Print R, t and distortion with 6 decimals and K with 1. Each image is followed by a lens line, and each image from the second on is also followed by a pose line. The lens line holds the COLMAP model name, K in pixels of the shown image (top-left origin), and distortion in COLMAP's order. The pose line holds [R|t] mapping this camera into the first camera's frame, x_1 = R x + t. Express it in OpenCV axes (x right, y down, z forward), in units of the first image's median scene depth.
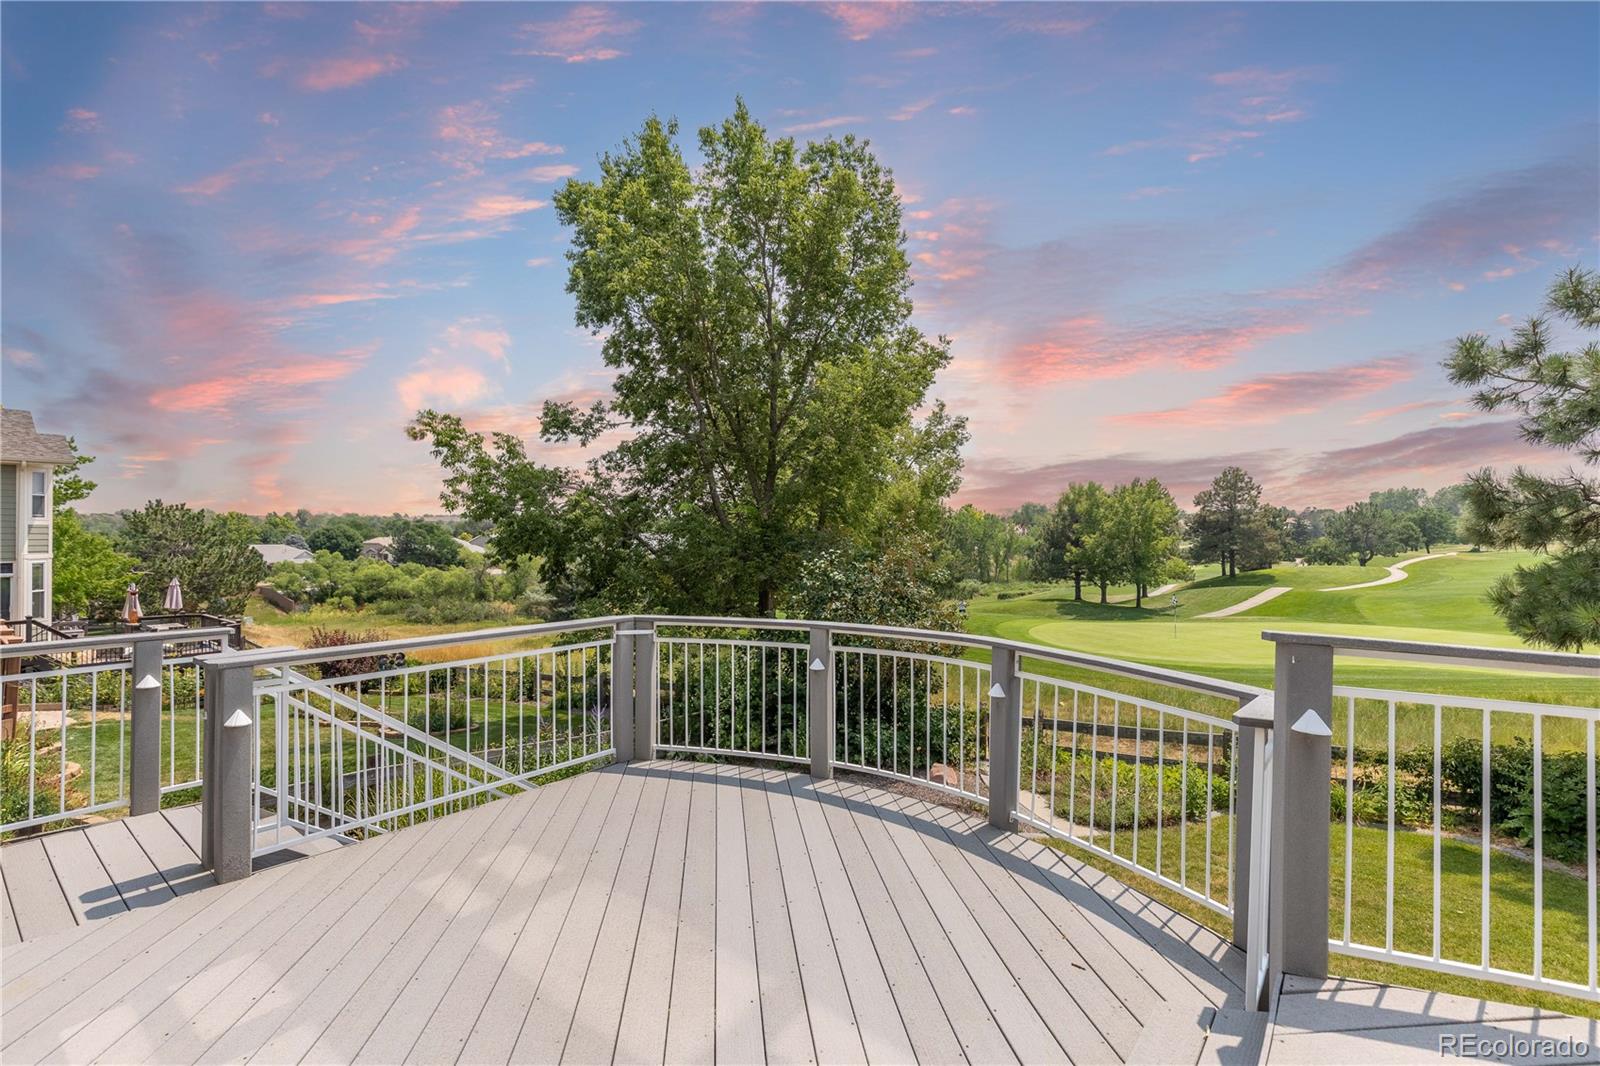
lens RADIAL K [[725.5, 0, 794.4], [0, 725.5, 529.9], [0, 0, 1]] dist [0.011304, -0.002613]
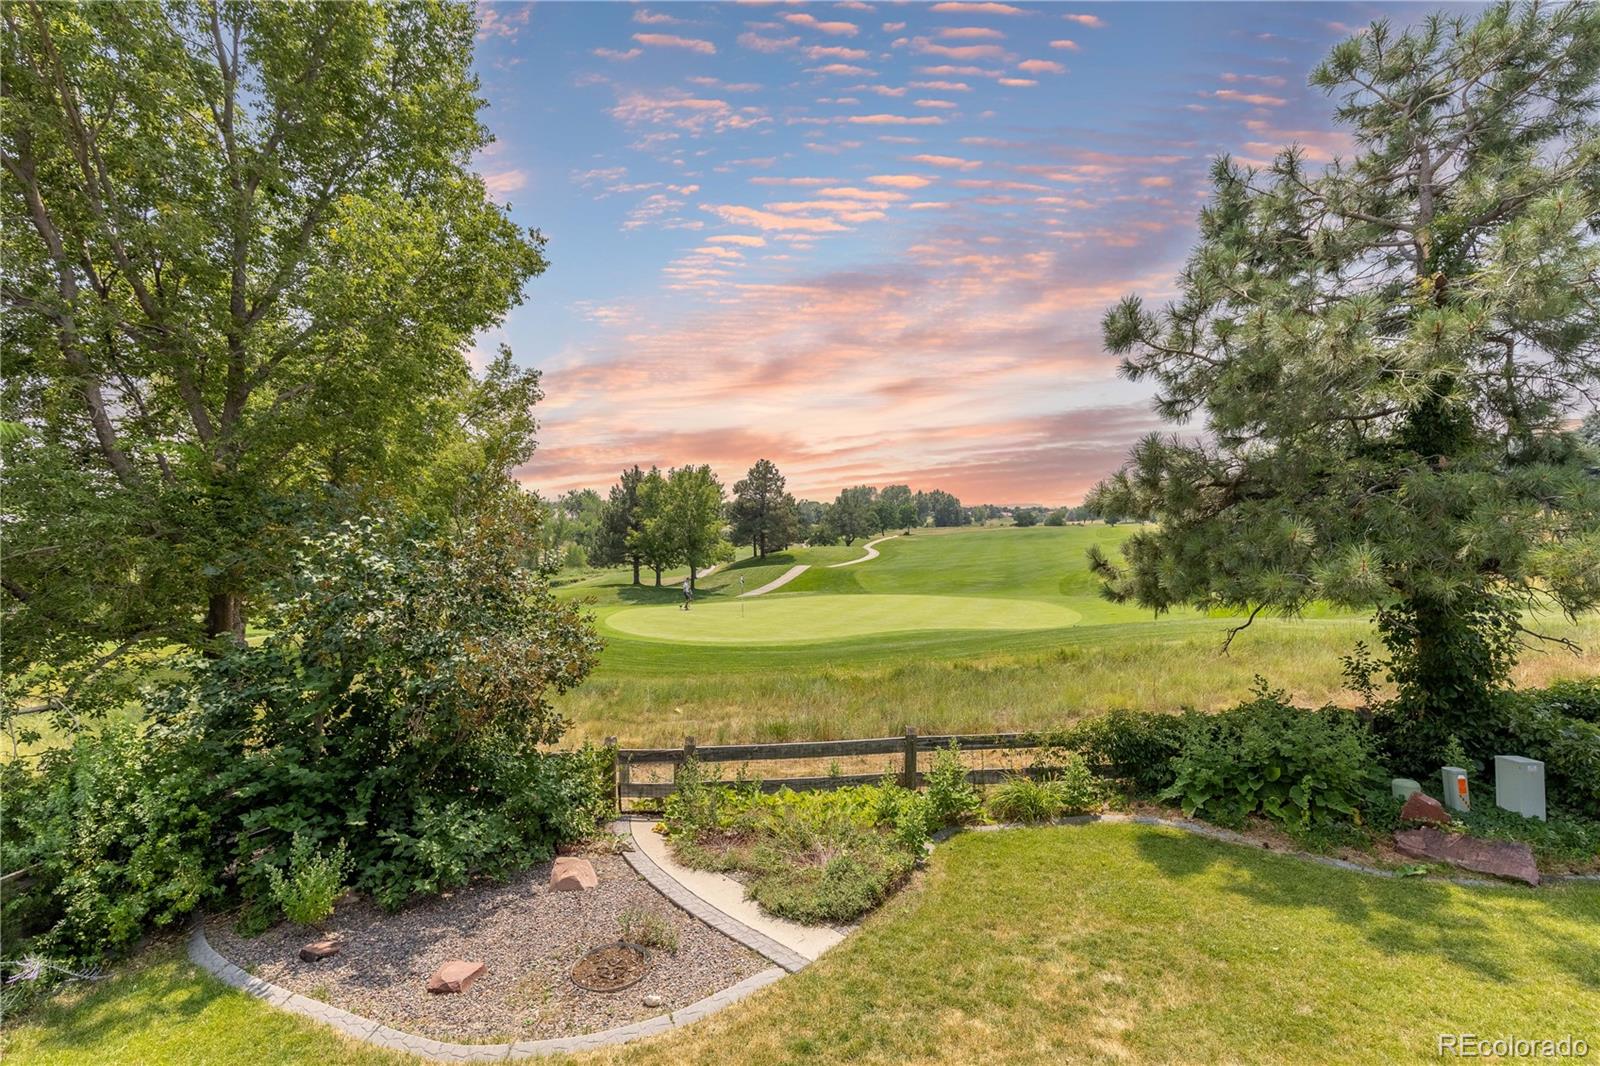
lens RADIAL K [[725.5, 0, 801.6], [0, 725.5, 527.6], [0, 0, 1]] dist [0.011304, -0.002613]
pose [[0.815070, 0.000447, 0.579363, 0.000183], [-0.009411, 0.999878, 0.012469, 0.010934], [-0.579287, -0.015615, 0.814974, 0.150226]]
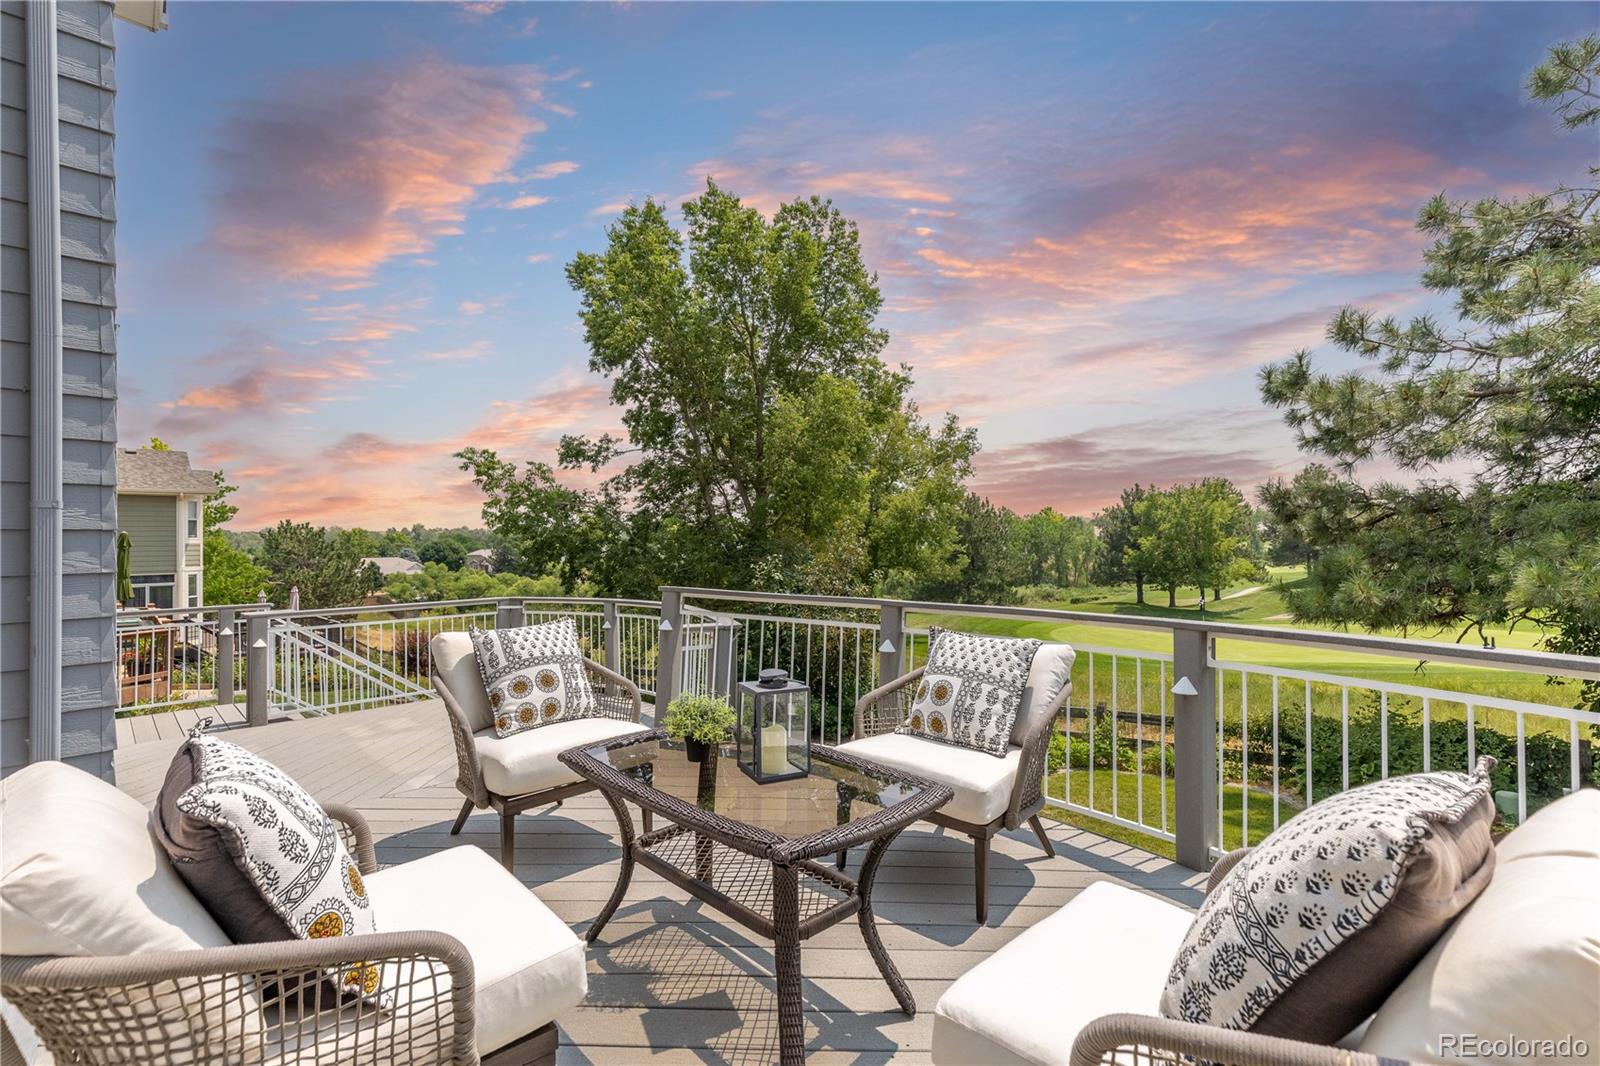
lens RADIAL K [[725.5, 0, 790.6], [0, 725.5, 528.3], [0, 0, 1]] dist [0.011304, -0.002613]
pose [[0.992579, -0.017704, -0.120306, 0.095184], [0.016276, 0.999785, -0.012841, -0.000273], [0.120507, 0.010787, 0.992654, -0.082813]]
